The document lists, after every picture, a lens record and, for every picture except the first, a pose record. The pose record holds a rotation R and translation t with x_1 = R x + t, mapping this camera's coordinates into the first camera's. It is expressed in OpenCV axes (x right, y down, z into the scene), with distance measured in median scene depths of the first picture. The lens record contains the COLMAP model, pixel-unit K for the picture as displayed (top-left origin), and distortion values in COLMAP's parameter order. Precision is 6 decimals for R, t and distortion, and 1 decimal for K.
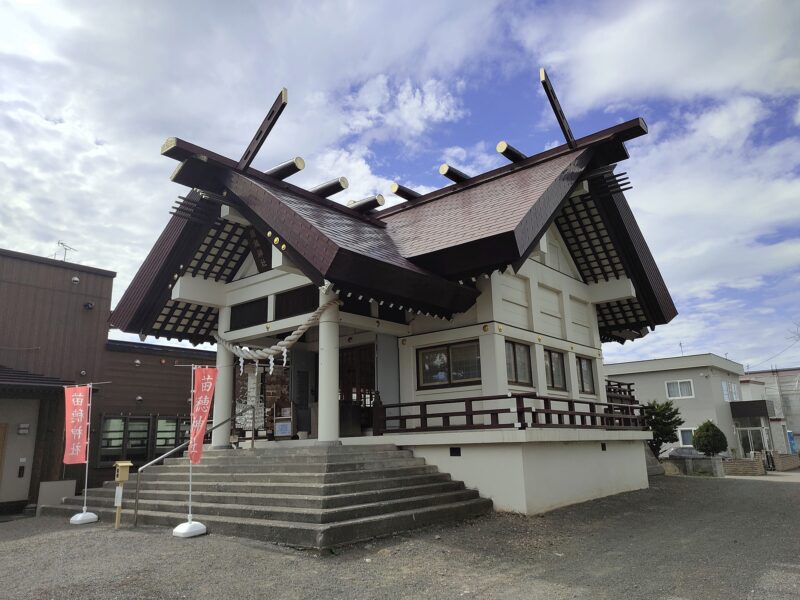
lens RADIAL K [[599.5, 0, 400.0], [0, 599.5, 300.0], [0, 0, 1]] dist [0.000722, -0.001551]
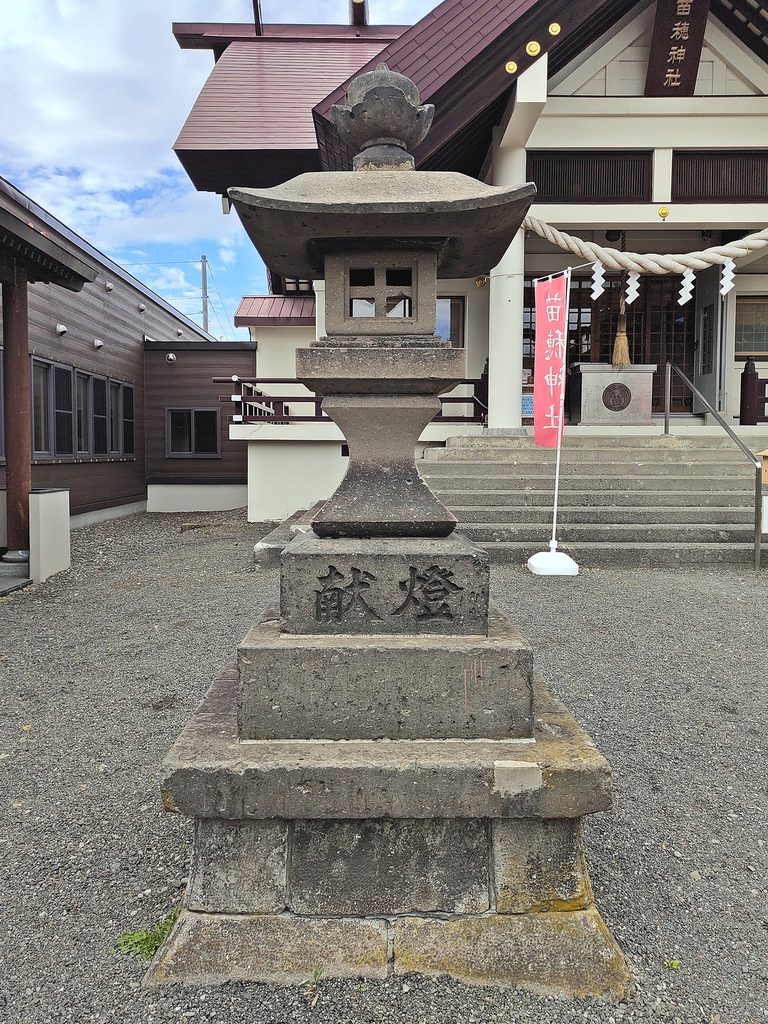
lens RADIAL K [[841.2, 0, 377.5], [0, 841.2, 485.5], [0, 0, 1]] dist [0.081063, -0.071420]
pose [[0.768953, 0.012647, 0.639180, -0.915525], [-0.177431, 0.964749, 0.194366, 0.180257], [-0.614190, -0.262868, 0.744090, 0.547583]]
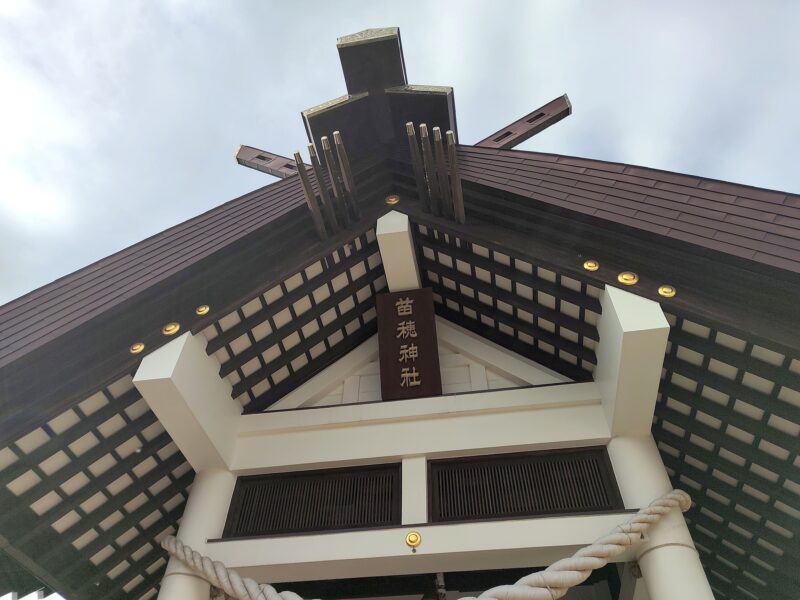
lens RADIAL K [[573.6, 0, 400.0], [0, 573.6, 300.0], [0, 0, 1]] dist [0.052520, -0.000144]
pose [[0.858640, 0.401026, 0.319242, -0.397176], [-0.146768, 0.789088, -0.596488, 0.138589], [-0.491118, 0.465314, 0.736401, 0.717553]]
